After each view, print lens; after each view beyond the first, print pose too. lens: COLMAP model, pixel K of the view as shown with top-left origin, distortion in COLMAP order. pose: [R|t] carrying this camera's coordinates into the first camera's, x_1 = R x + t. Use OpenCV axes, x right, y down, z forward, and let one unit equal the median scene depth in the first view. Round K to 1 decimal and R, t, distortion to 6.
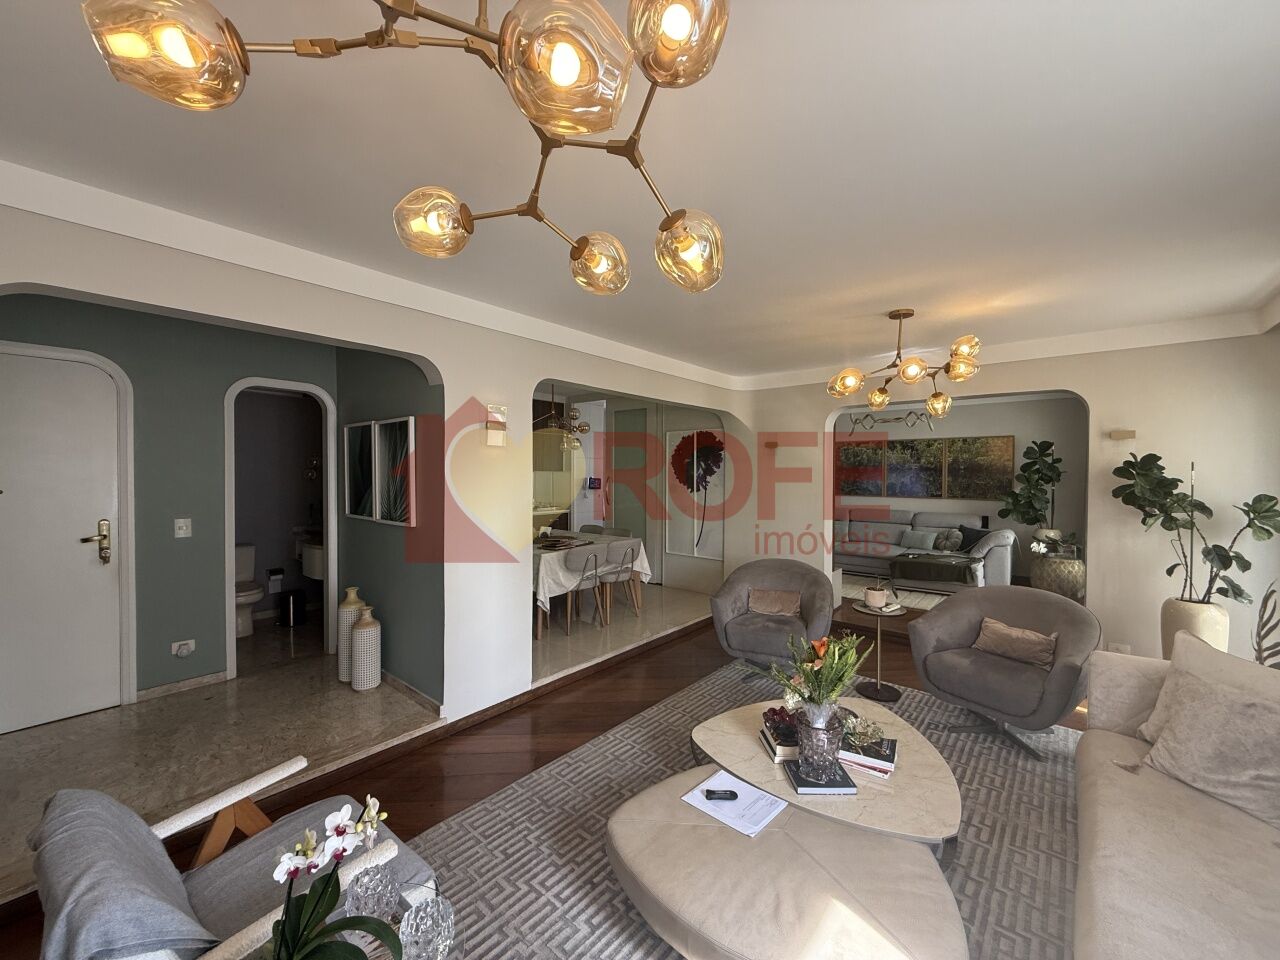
lens RADIAL K [[506.9, 0, 641.9], [0, 506.9, 476.7], [0, 0, 1]] dist [-0.000403, 0.000248]
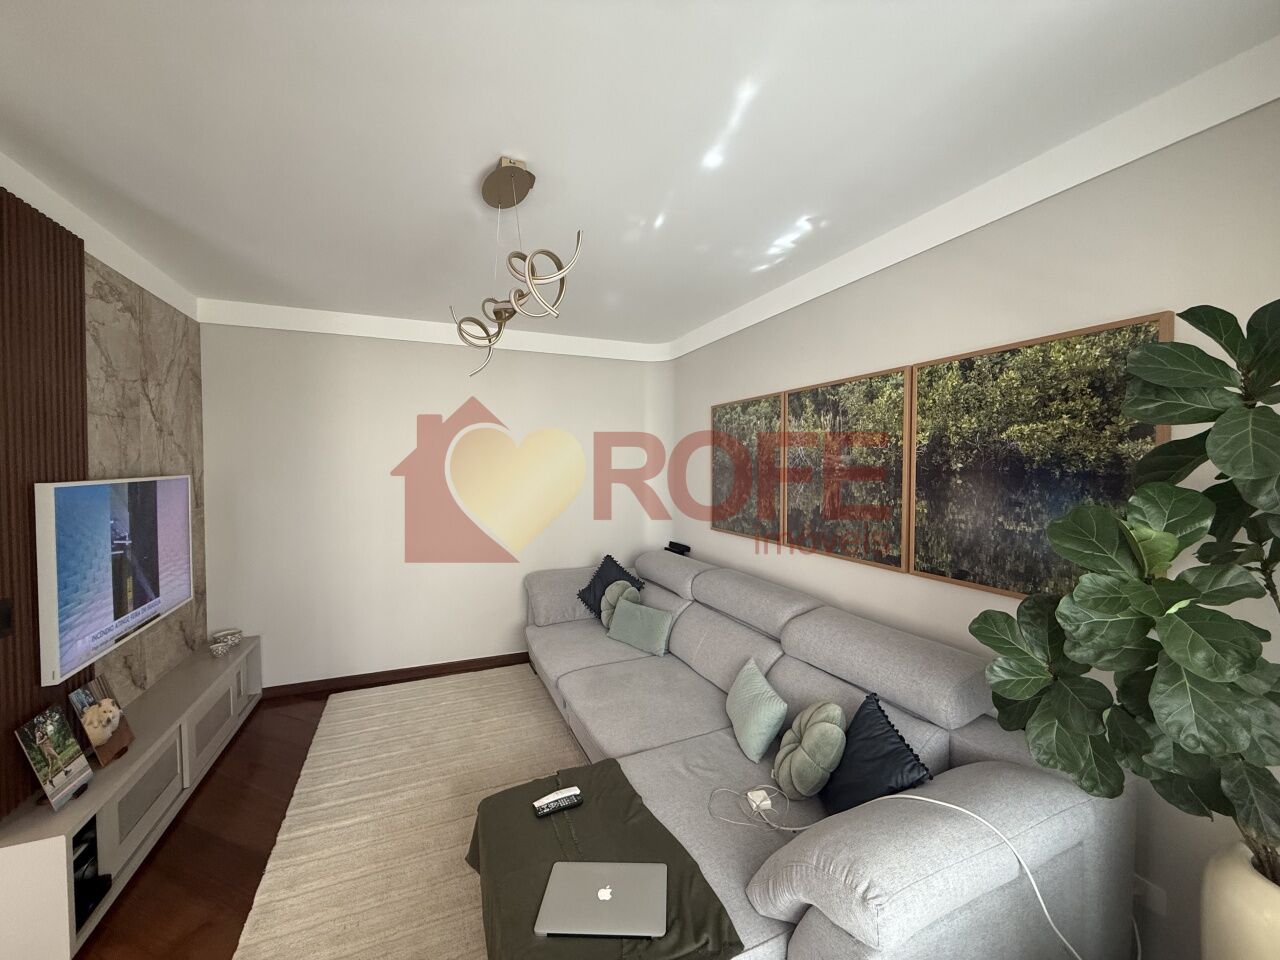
lens RADIAL K [[506.9, 0, 638.3], [0, 506.9, 479.4], [0, 0, 1]] dist [-0.000403, 0.000248]
pose [[0.896377, 0.010687, -0.443163, 0.572292], [-0.001406, 0.999773, 0.021266, -0.016389], [0.443290, -0.018440, 0.896189, 0.651616]]
